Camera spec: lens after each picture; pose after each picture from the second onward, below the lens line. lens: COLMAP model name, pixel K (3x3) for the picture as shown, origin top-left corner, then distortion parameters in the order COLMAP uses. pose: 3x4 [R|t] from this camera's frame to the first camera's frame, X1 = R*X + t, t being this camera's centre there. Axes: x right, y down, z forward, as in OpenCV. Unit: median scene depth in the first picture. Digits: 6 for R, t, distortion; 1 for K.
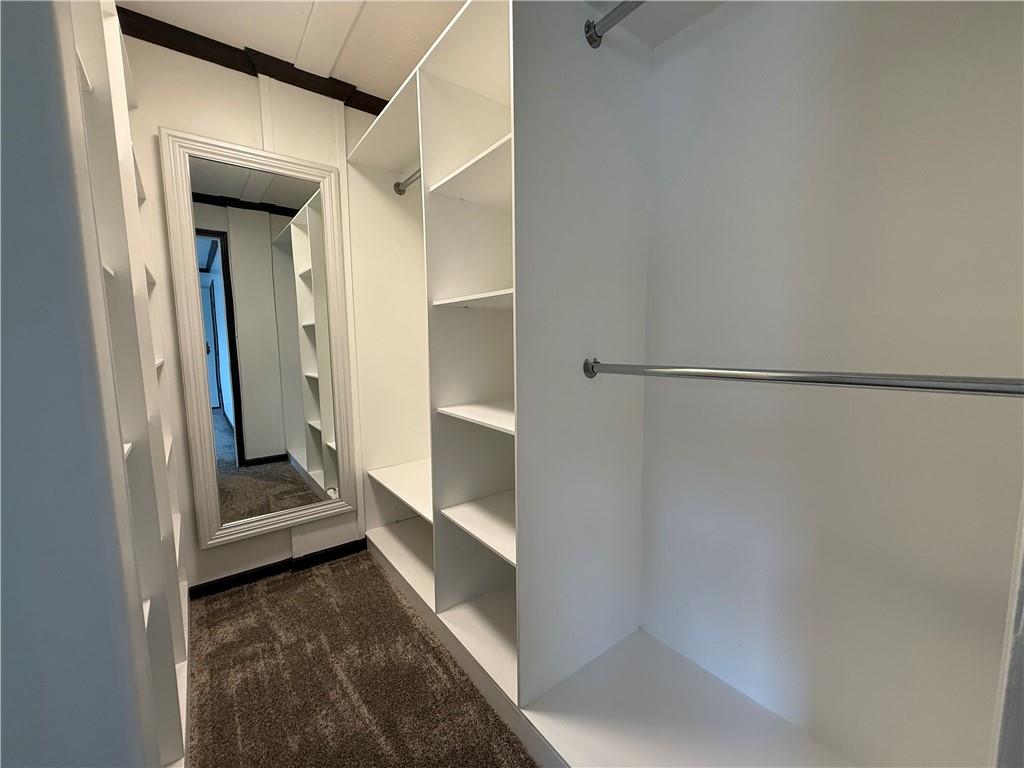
lens RADIAL K [[405.2, 0, 512.3], [0, 405.2, 382.9], [0, 0, 1]] dist [-0.001257, -0.000371]
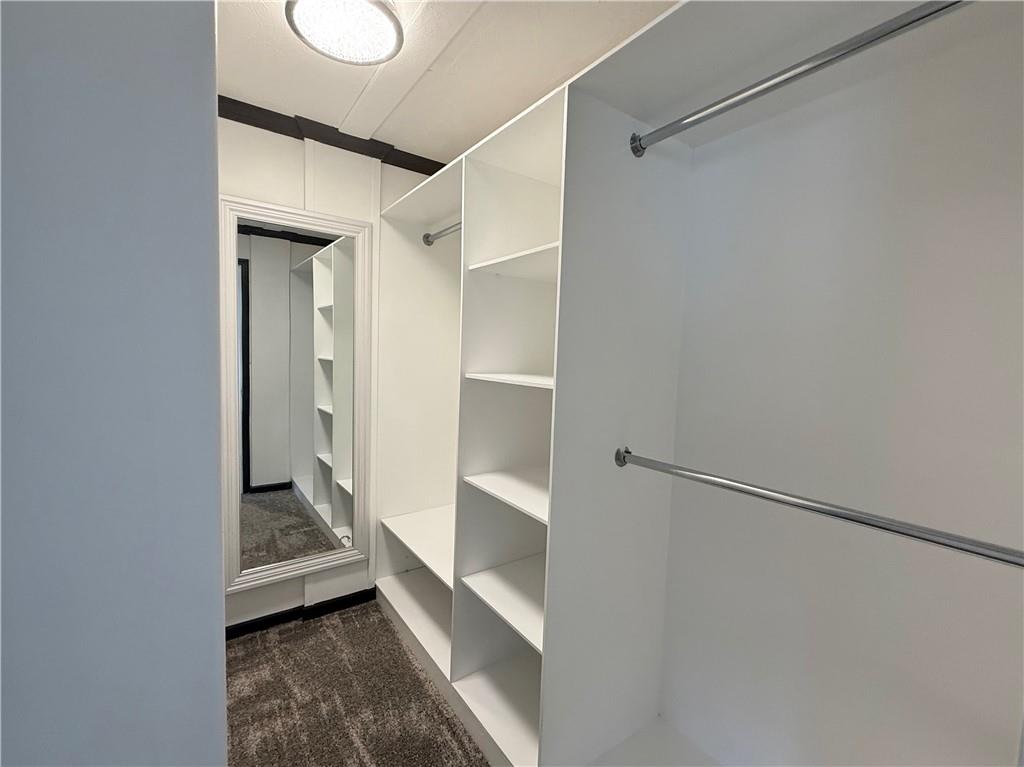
lens RADIAL K [[431.1, 0, 496.5], [0, 431.1, 382.4], [0, 0, 1]] dist [-0.001380, 0.000049]
pose [[0.997986, 0.044884, -0.044830, -0.056921], [-0.046596, 0.998195, -0.037900, -0.116774], [0.043048, 0.039913, 0.998275, -0.070443]]
